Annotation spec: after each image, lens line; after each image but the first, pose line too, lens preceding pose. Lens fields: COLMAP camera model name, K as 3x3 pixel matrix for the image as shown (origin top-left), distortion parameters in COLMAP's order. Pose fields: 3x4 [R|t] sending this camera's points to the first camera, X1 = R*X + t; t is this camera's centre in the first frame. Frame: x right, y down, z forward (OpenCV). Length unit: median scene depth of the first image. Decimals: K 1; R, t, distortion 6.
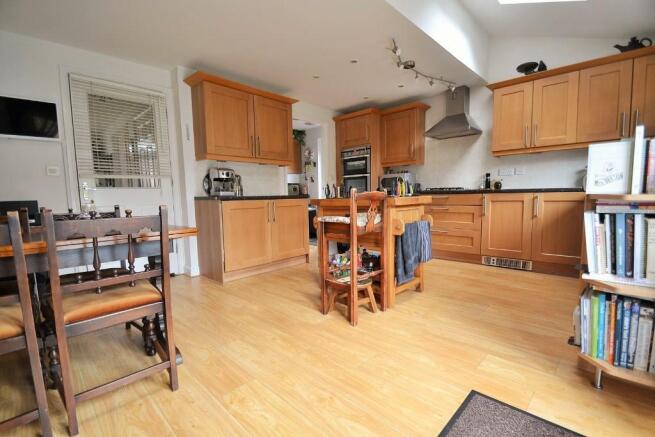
lens RADIAL K [[293.1, 0, 325.3], [0, 293.1, 227.0], [0, 0, 1]] dist [-0.018909, -0.000475]
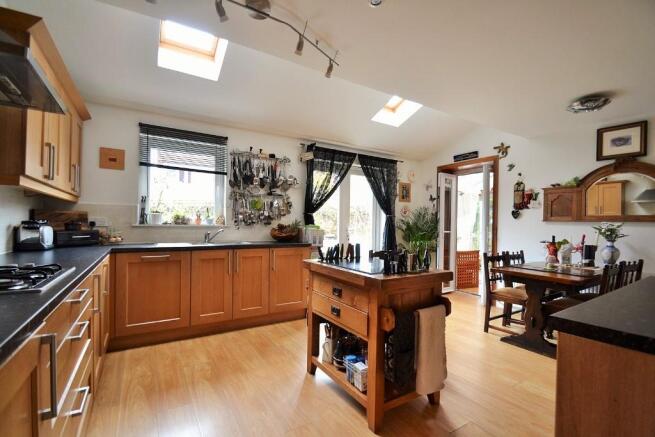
lens RADIAL K [[293.1, 0, 325.3], [0, 293.1, 227.0], [0, 0, 1]] dist [-0.018909, -0.000475]
pose [[-0.975846, 0.015632, 0.217900, 0.073913], [0.037394, 0.994668, 0.096110, -0.221275], [-0.215236, 0.101936, -0.971227, 1.430088]]
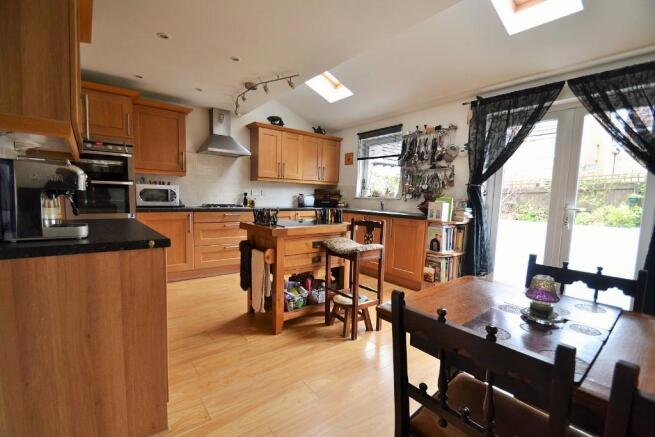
lens RADIAL K [[293.1, 0, 325.3], [0, 293.1, 227.0], [0, 0, 1]] dist [-0.018909, -0.000475]
pose [[0.119932, -0.074456, 0.989986, -0.689582], [0.075588, 0.994974, 0.065674, -0.118746], [-0.989900, 0.066955, 0.124957, 0.638013]]
